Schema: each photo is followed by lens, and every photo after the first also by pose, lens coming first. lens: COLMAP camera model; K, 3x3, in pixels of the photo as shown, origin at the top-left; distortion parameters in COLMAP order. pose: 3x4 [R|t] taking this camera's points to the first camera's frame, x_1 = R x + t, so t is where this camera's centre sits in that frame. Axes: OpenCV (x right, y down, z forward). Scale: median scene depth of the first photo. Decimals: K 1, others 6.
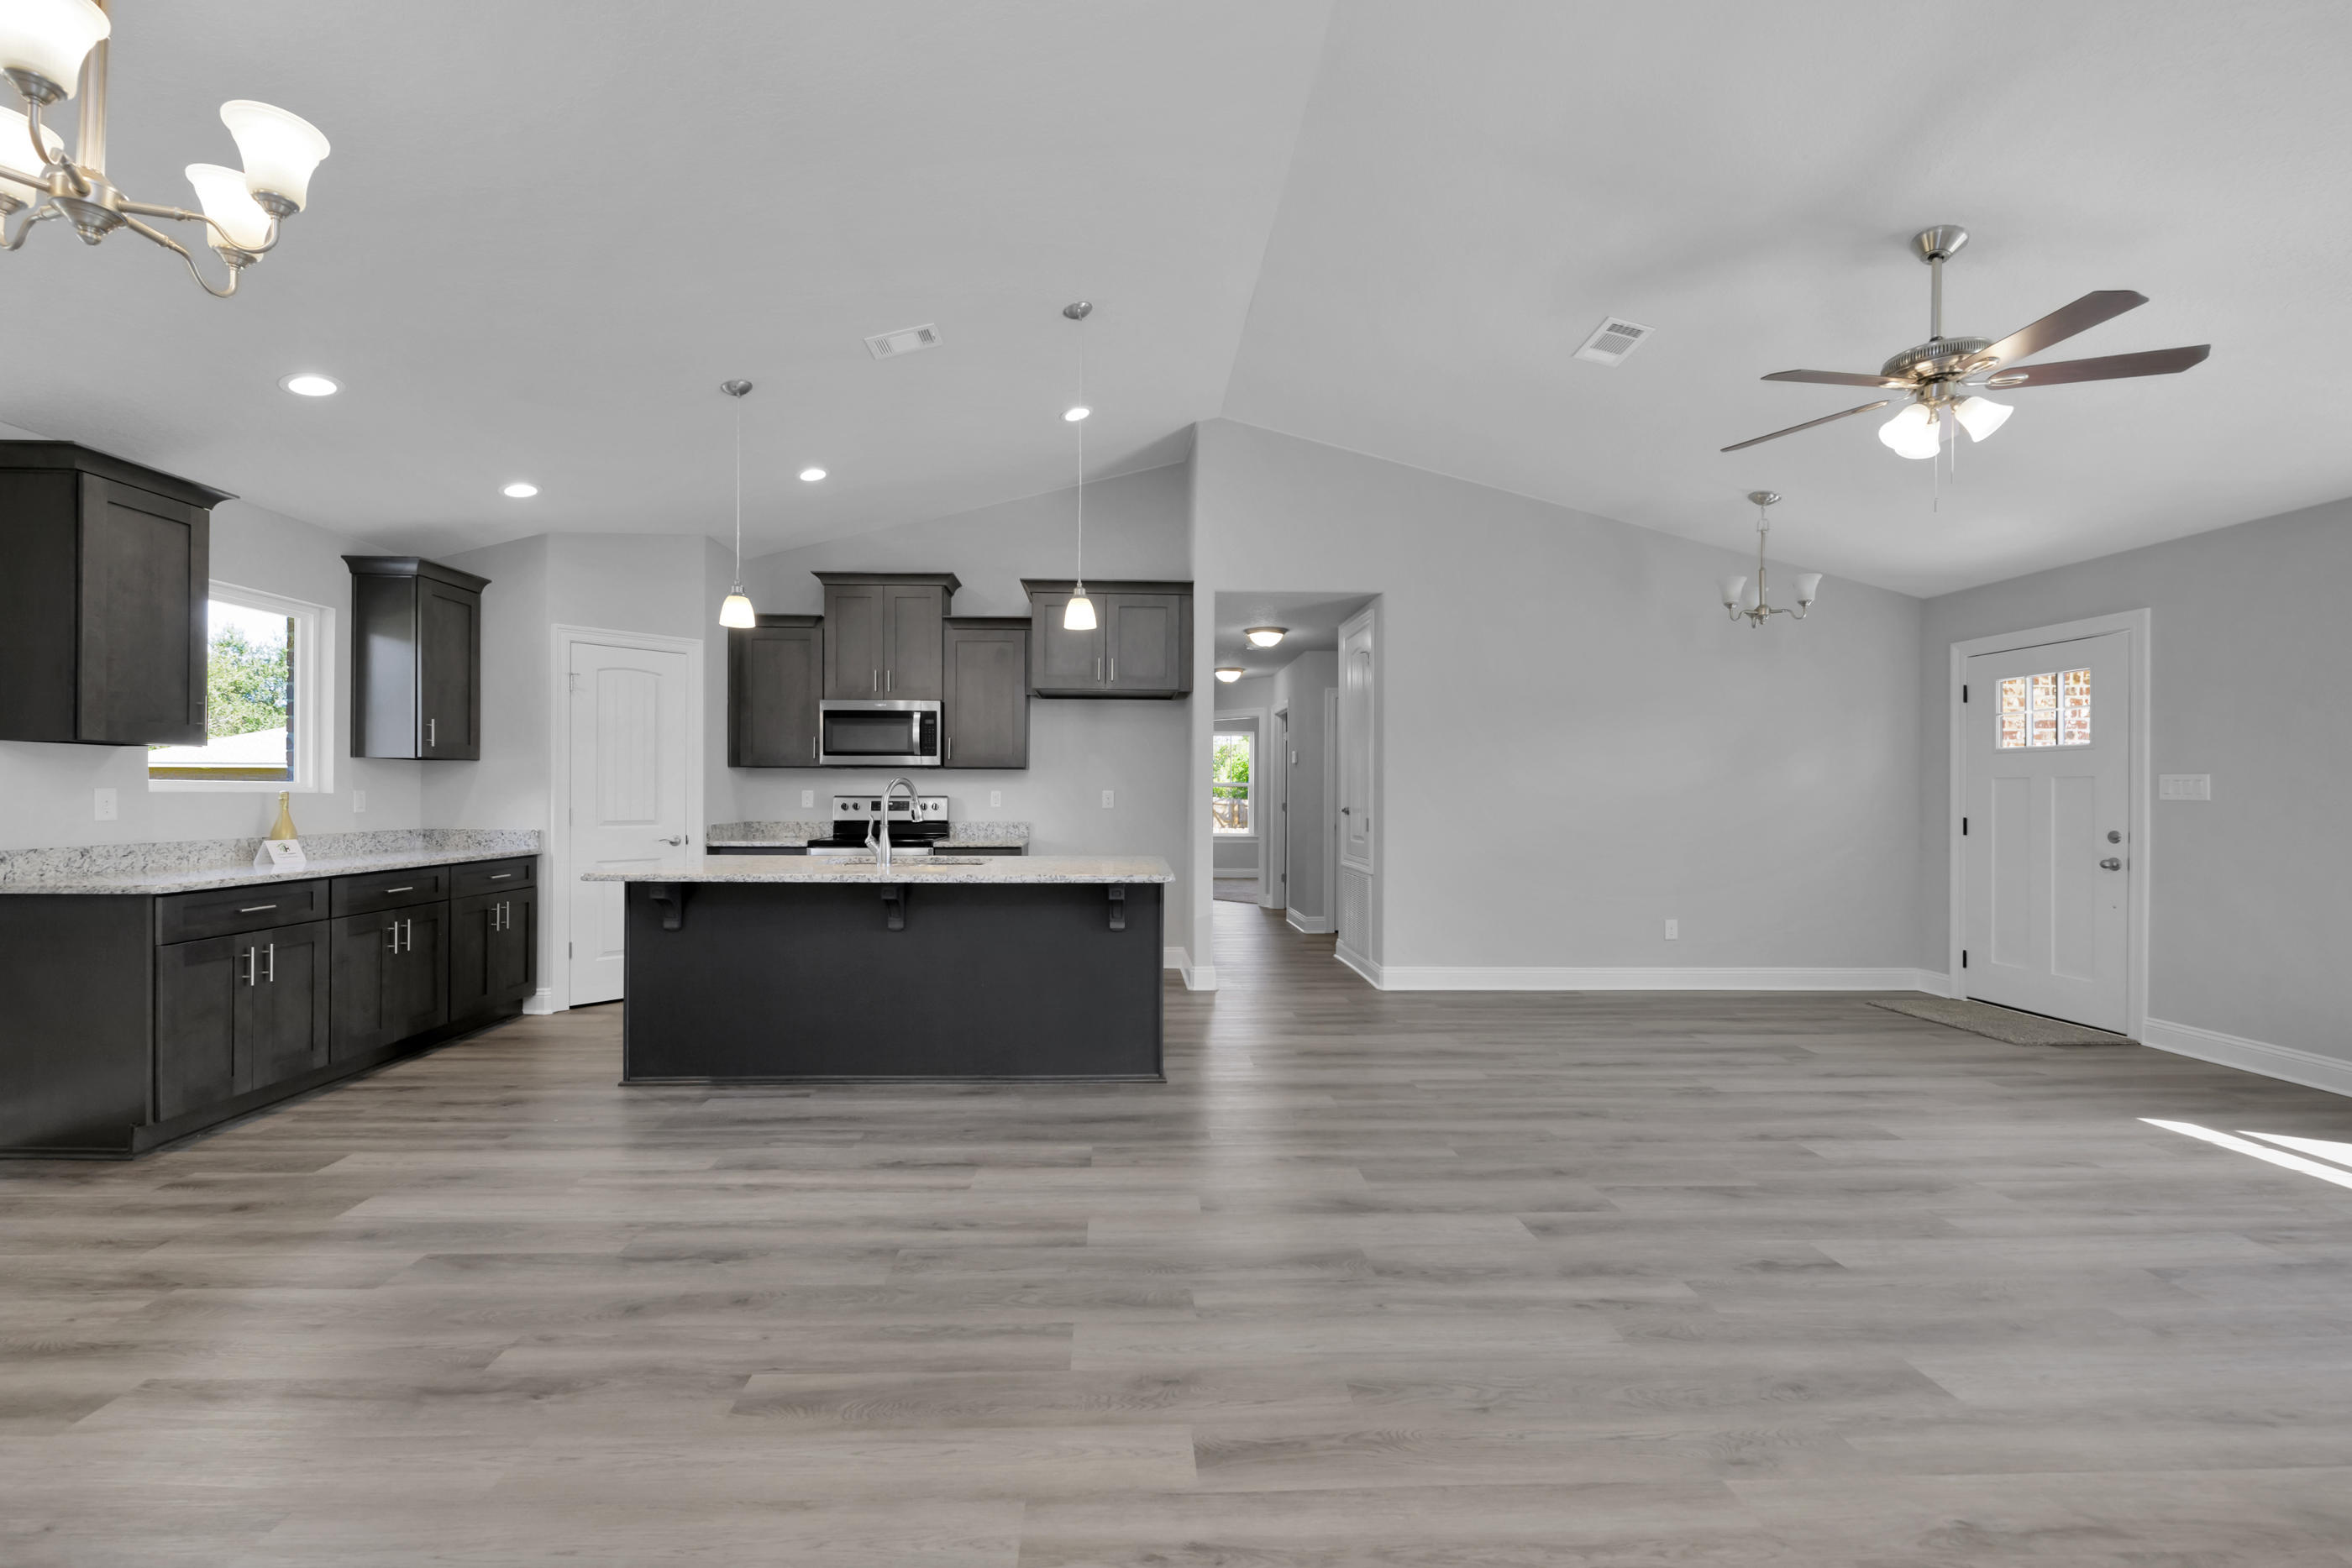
lens RADIAL K [[968.0, 0, 1153.0], [0, 968.0, 795.6], [0, 0, 1]] dist [0.003650, -0.002282]
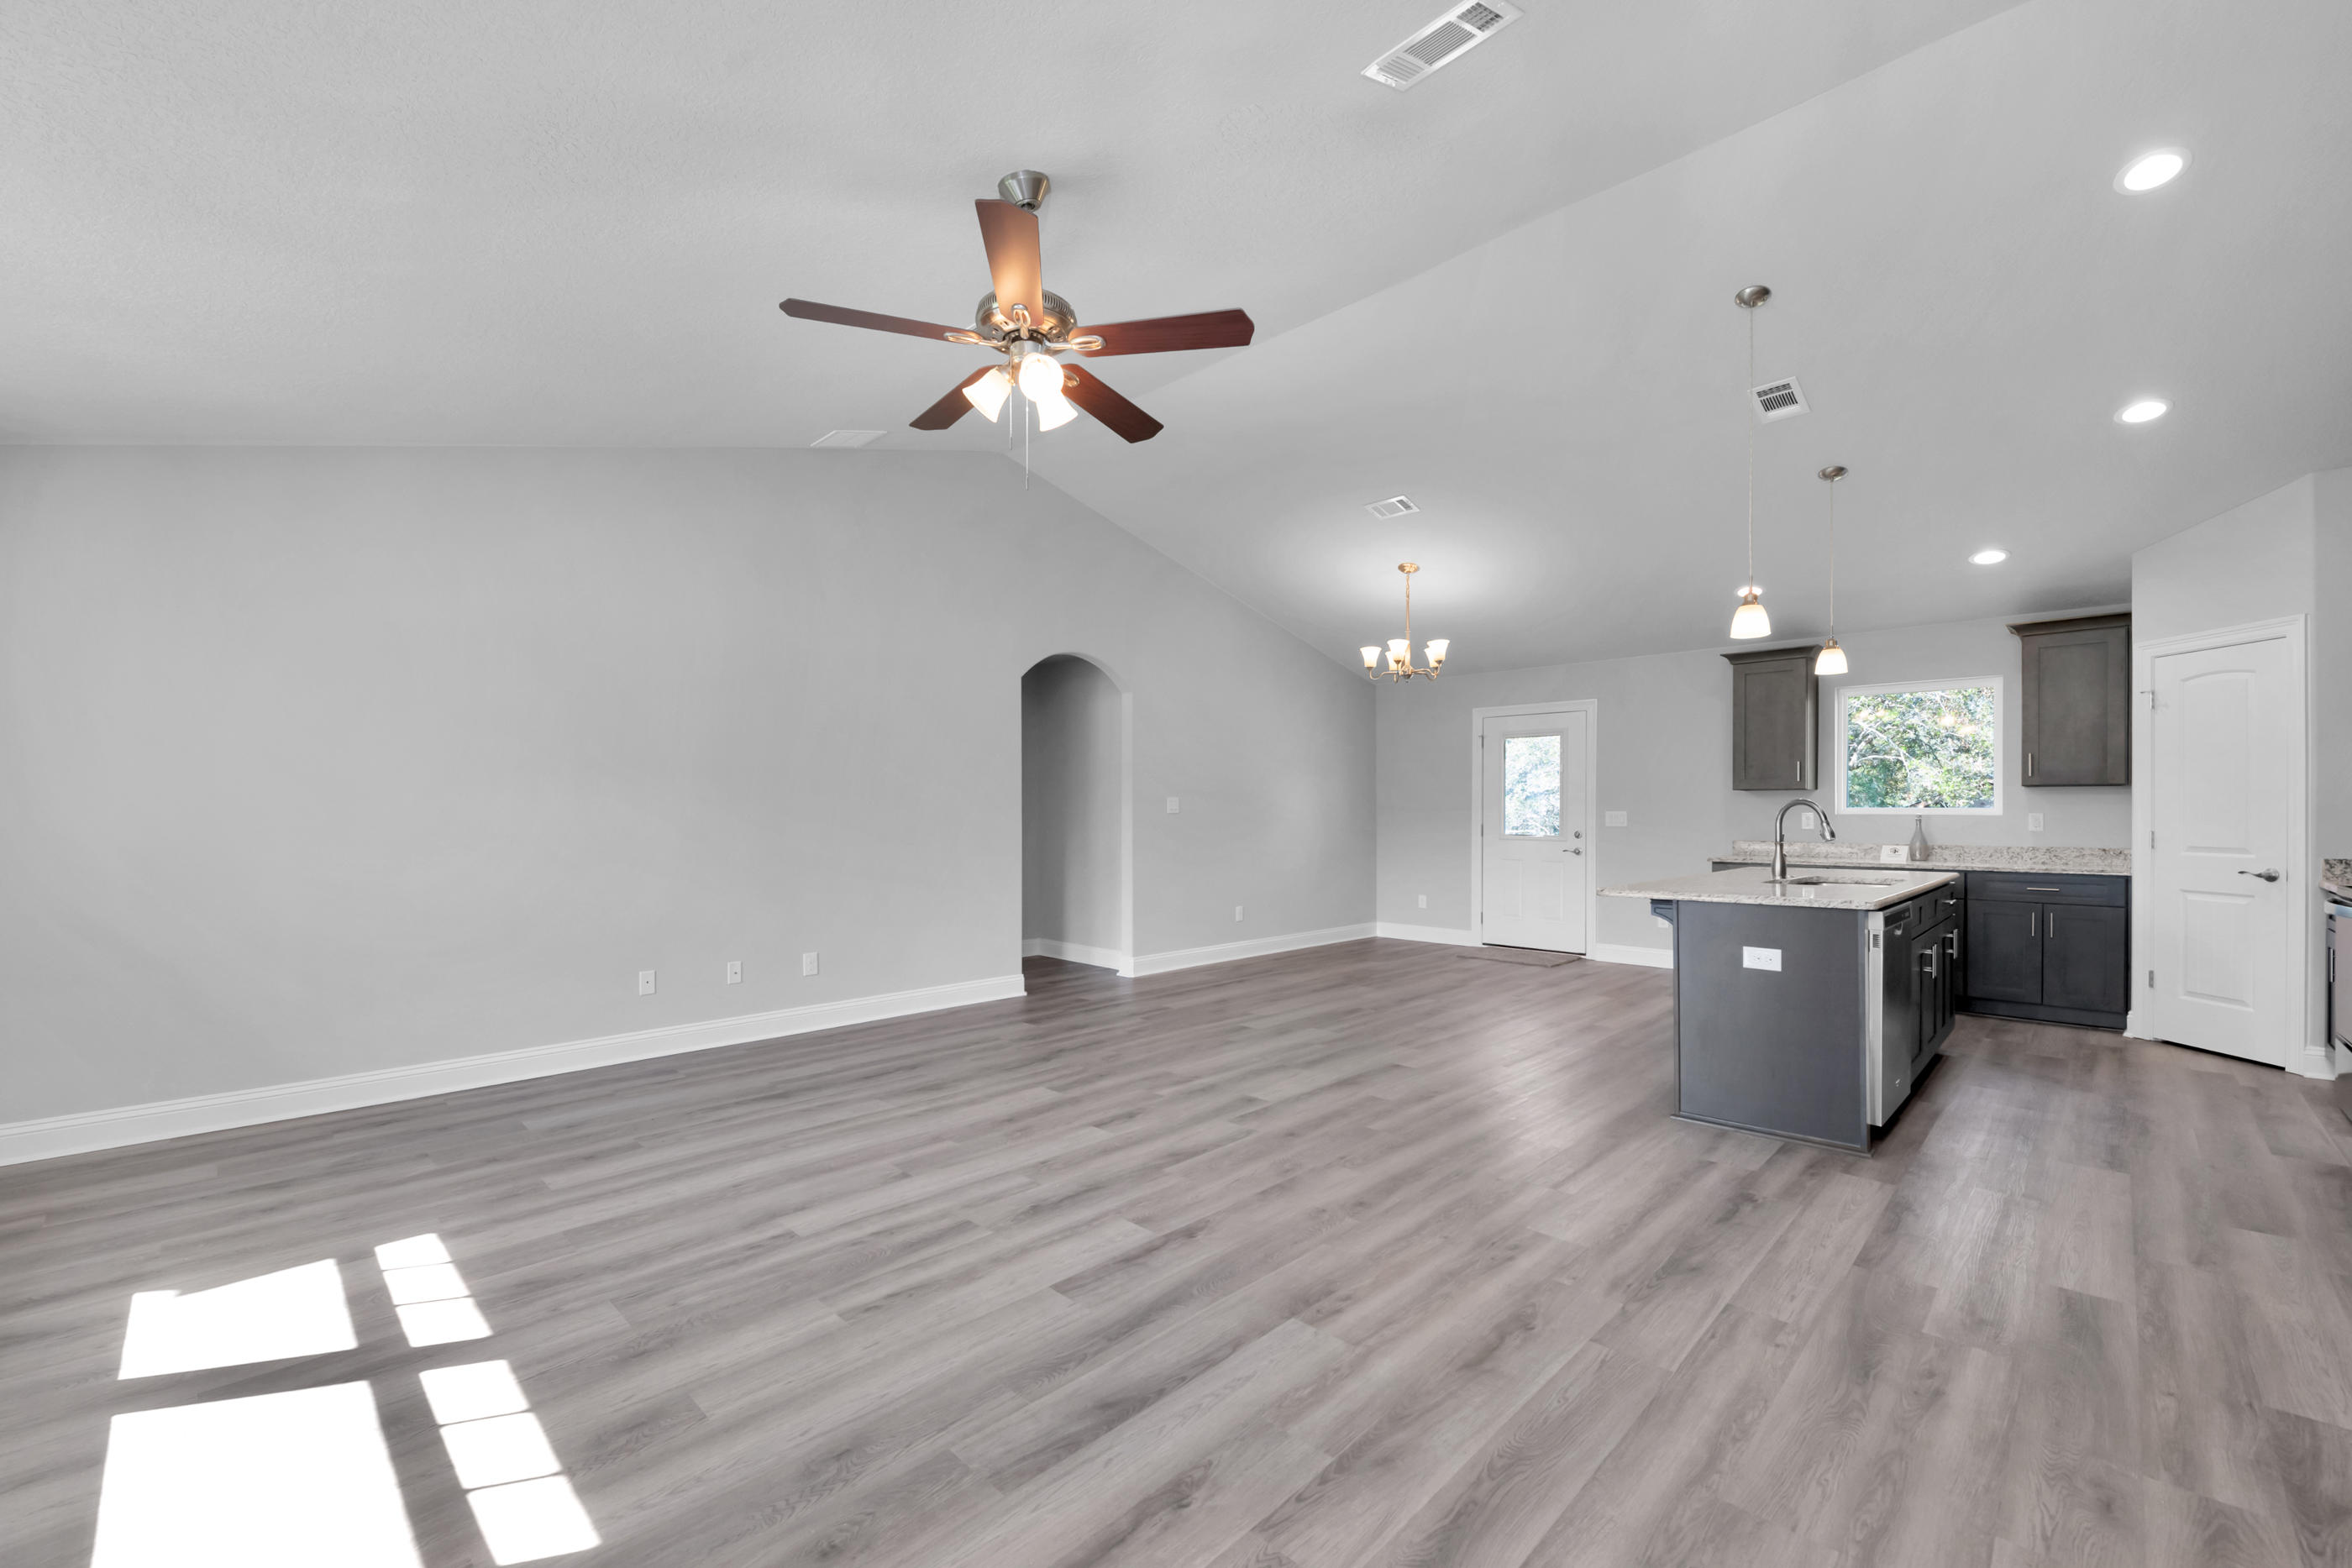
lens RADIAL K [[968.0, 0, 1165.2], [0, 968.0, 817.1], [0, 0, 1]] dist [0.003650, -0.002282]
pose [[-0.736407, 0.000451, -0.676539, 0.996196], [-0.003772, 0.999981, 0.004773, -0.002718], [0.676528, 0.006067, -0.736392, 1.319941]]
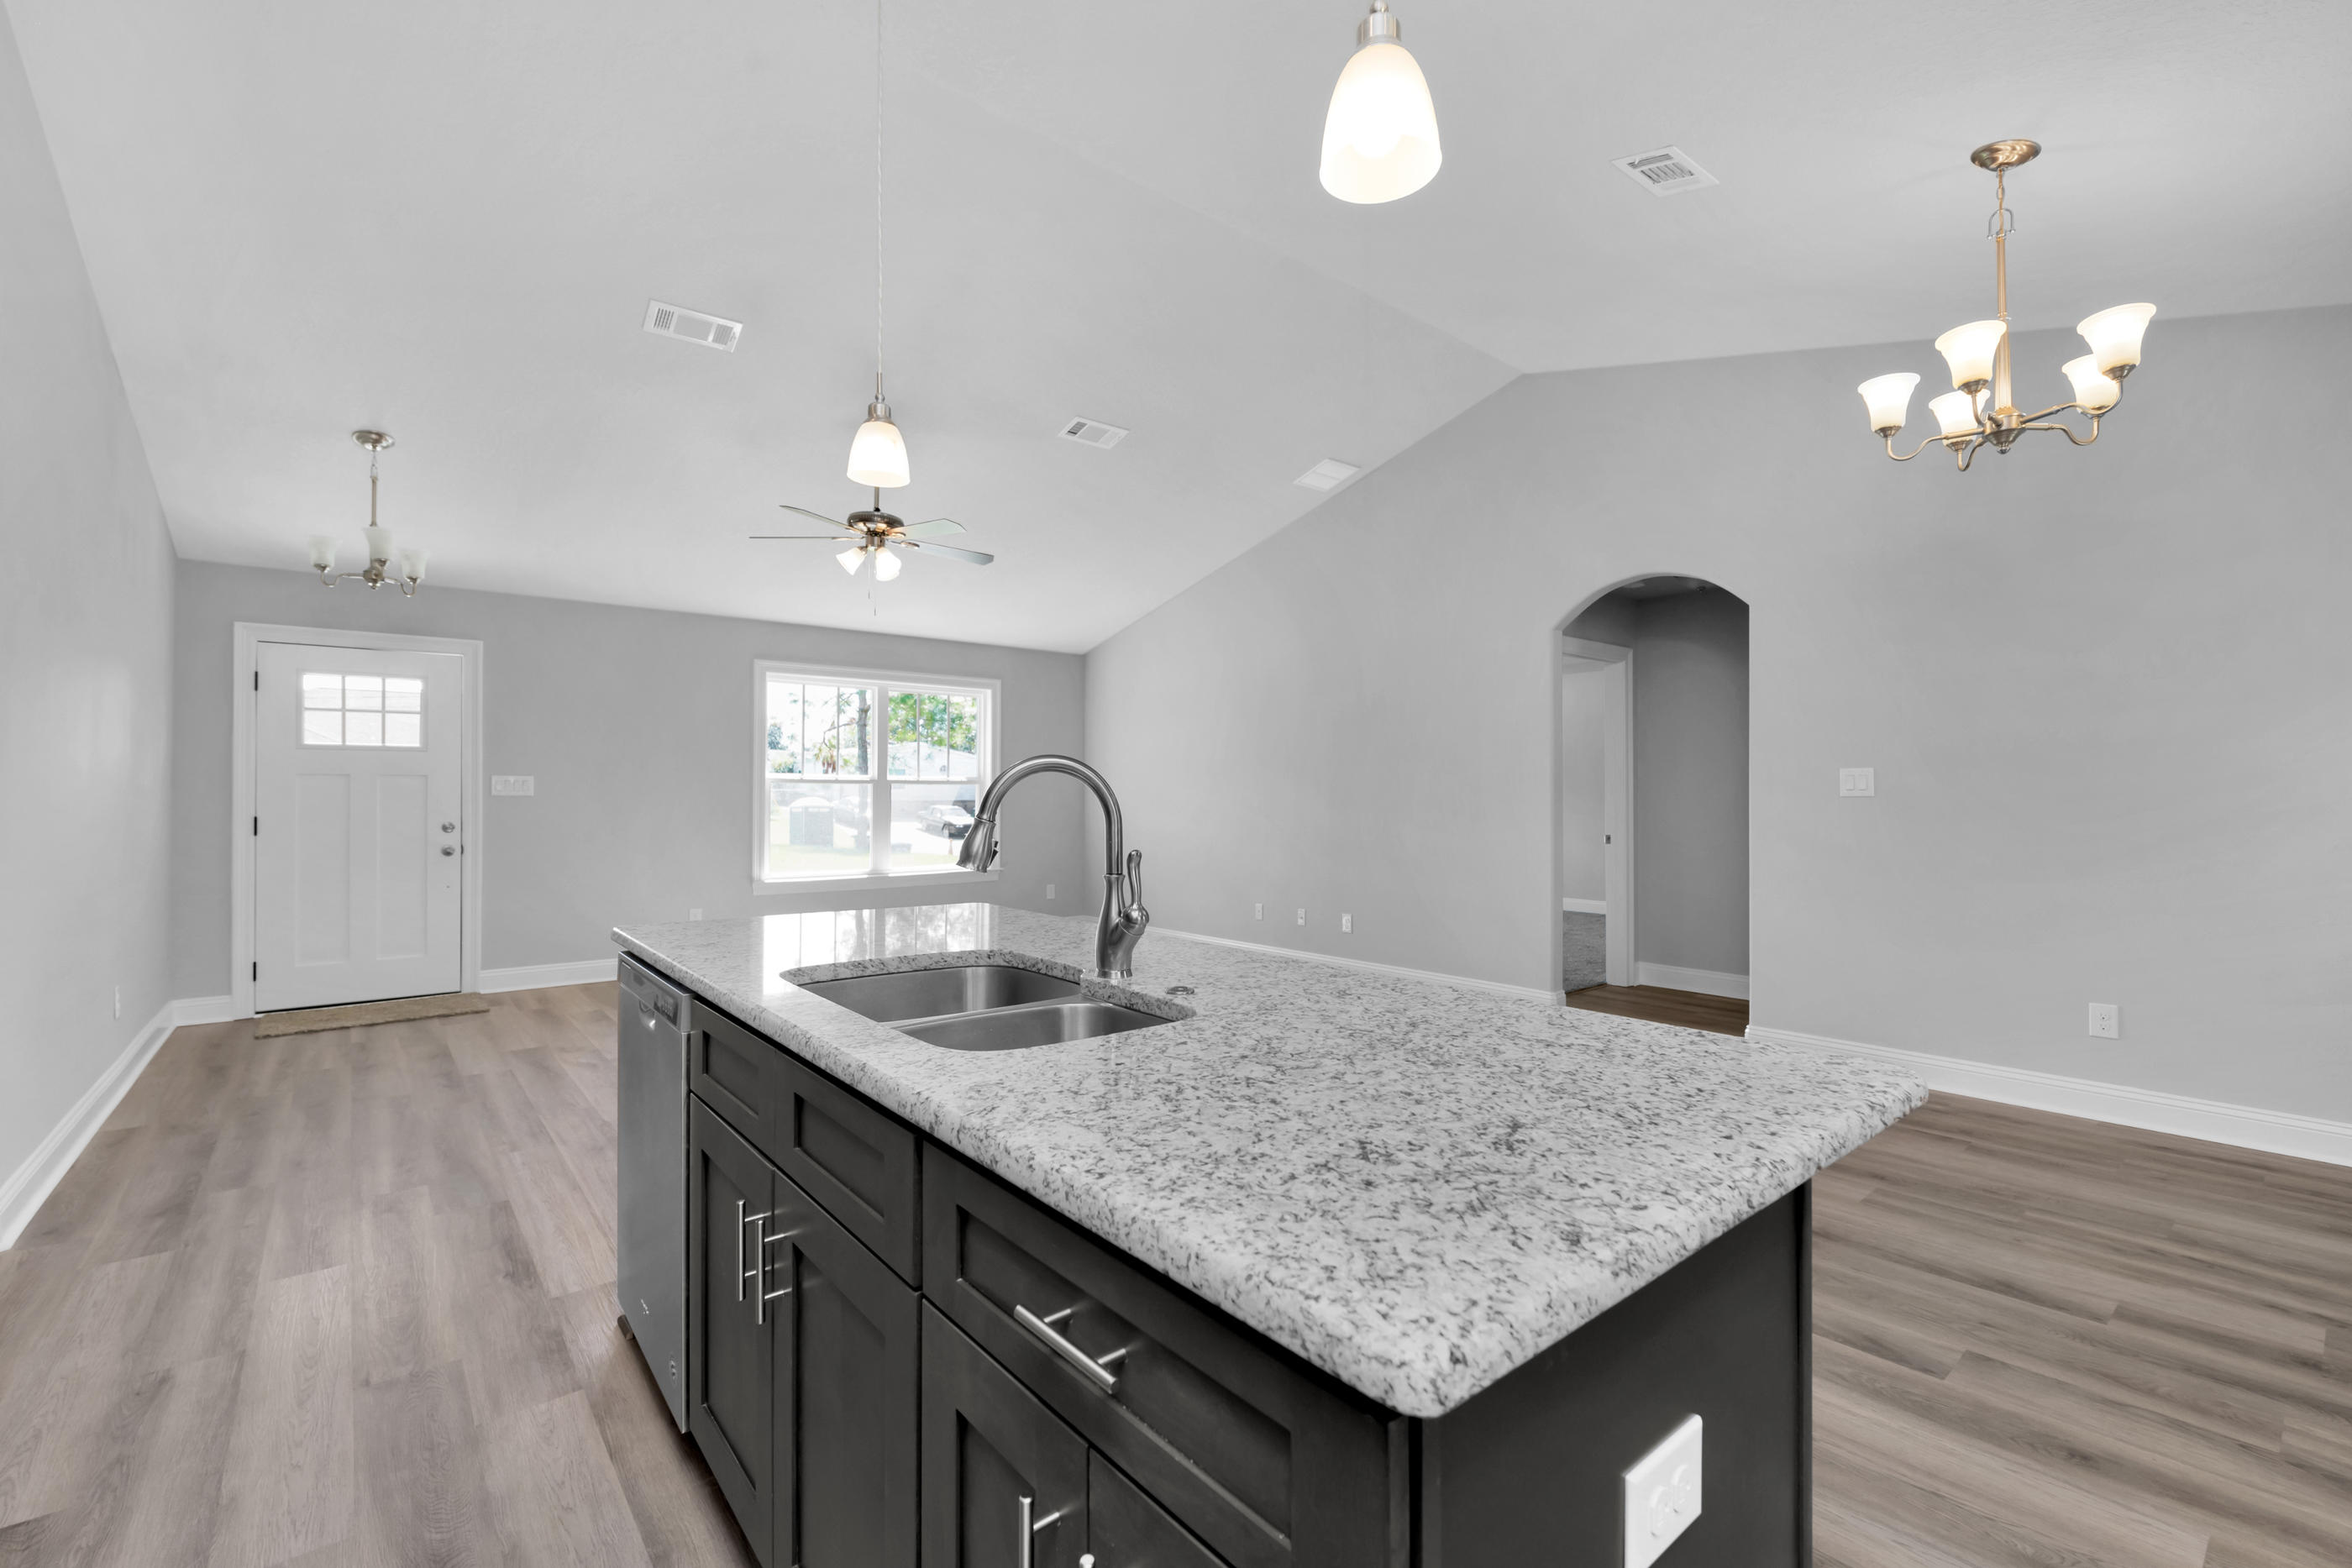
lens RADIAL K [[997.7, 0, 1179.6], [0, 997.7, 792.2], [0, 0, 1]] dist [-0.004624, -0.000067]
pose [[-0.600774, -0.003275, 0.799412, -0.604287], [-0.003077, 0.999994, 0.001784, -0.005871], [-0.799413, -0.001388, -0.600780, 1.205750]]
